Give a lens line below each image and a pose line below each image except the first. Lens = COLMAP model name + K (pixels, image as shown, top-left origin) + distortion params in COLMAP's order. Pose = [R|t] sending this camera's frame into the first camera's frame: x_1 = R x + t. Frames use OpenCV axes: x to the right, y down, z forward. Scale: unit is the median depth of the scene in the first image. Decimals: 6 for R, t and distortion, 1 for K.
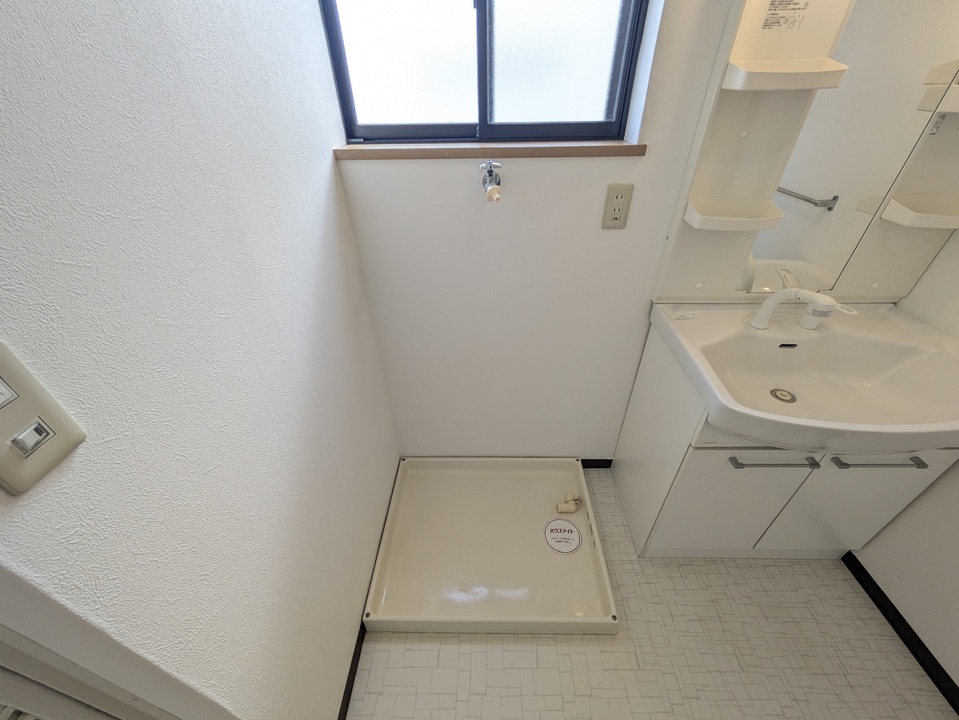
lens RADIAL K [[380.6, 0, 478.4], [0, 380.6, 357.8], [0, 0, 1]] dist [0.000591, 0.000909]
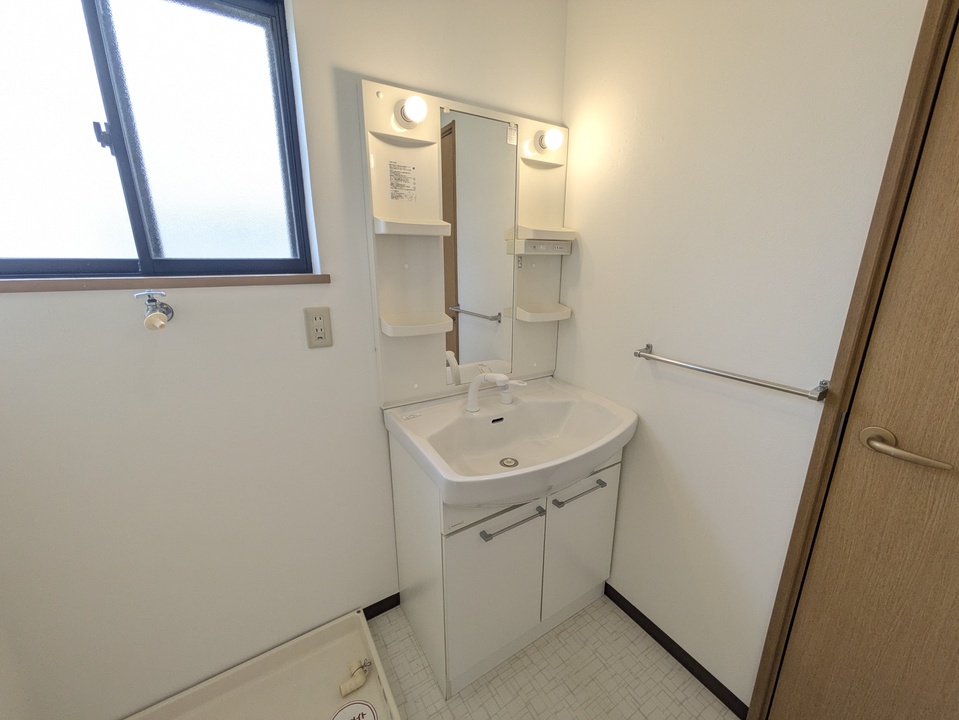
lens RADIAL K [[380.6, 0, 482.2], [0, 380.6, 357.3], [0, 0, 1]] dist [0.000591, 0.000909]
pose [[0.835558, -0.123447, 0.535354, 0.152611], [0.308834, 0.911439, -0.271846, 0.098492], [-0.454384, 0.392478, 0.799685, -0.018604]]
